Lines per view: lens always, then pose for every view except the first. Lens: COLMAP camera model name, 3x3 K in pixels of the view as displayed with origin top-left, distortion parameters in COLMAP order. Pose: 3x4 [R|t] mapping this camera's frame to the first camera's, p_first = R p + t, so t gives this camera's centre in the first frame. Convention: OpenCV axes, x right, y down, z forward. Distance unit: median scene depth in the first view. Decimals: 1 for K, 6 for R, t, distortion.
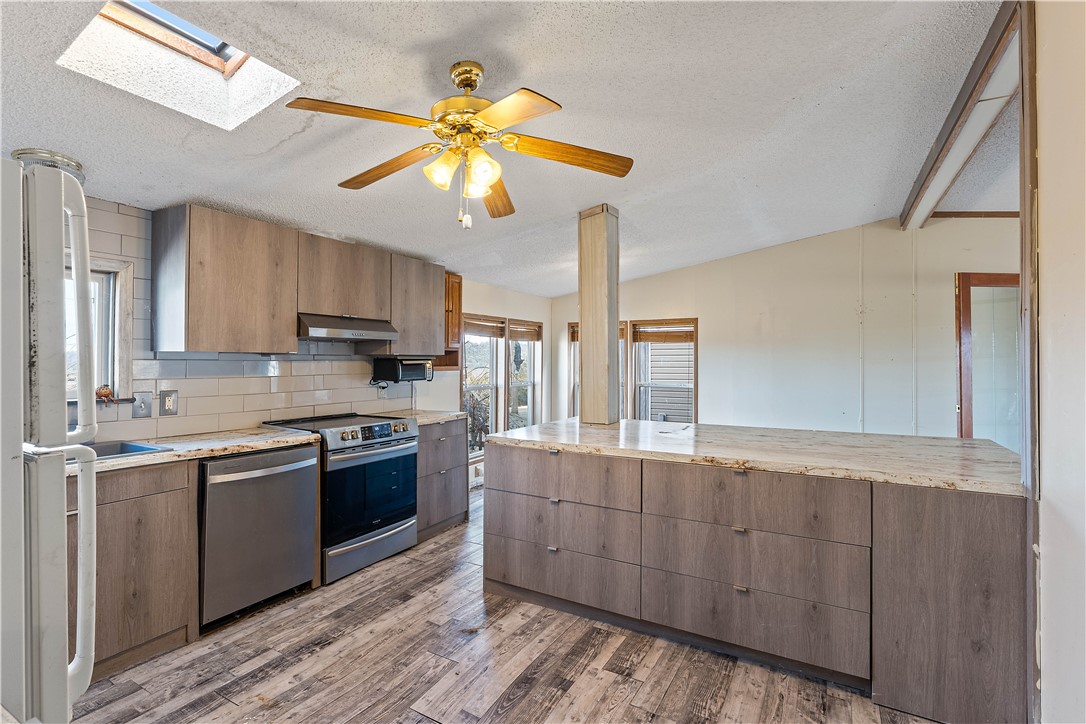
lens RADIAL K [[501.6, 0, 543.0], [0, 501.6, 360.9], [0, 0, 1]] dist [0.000091, 0.000019]
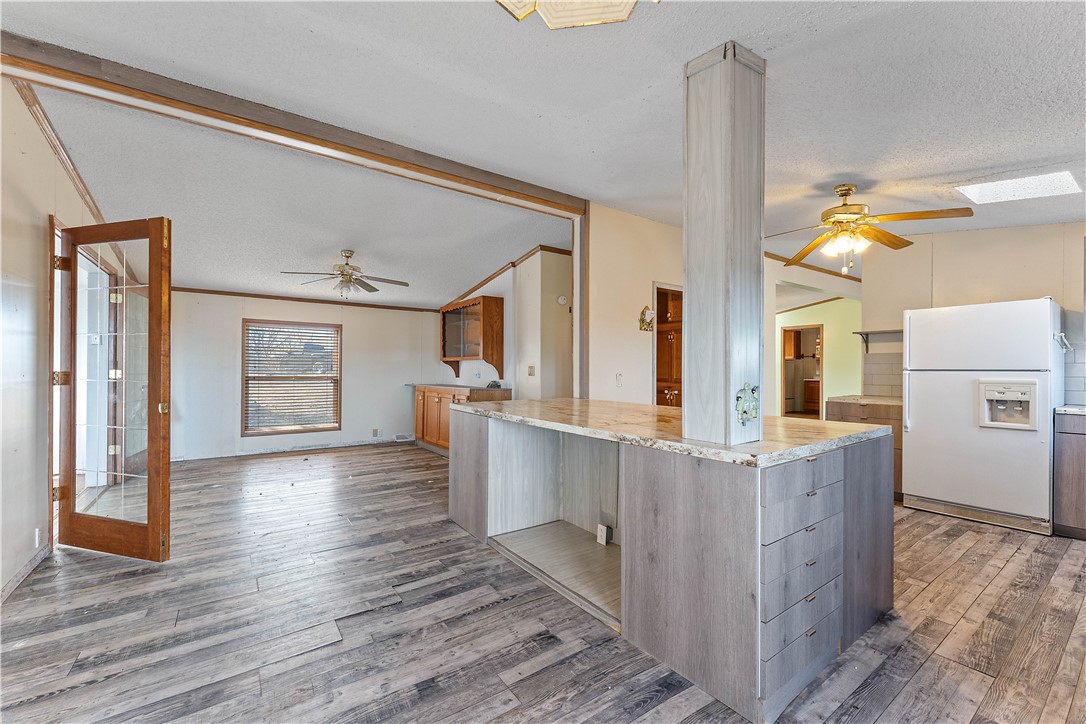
lens RADIAL K [[439.8, 0, 540.7], [0, 439.8, 363.5], [0, 0, 1]] dist [0.000708, 0.000063]
pose [[-0.905325, 0.003491, 0.424705, 0.136256], [0.002292, 0.999992, -0.003335, 0.045174], [-0.424713, -0.002046, -0.905326, 2.406658]]
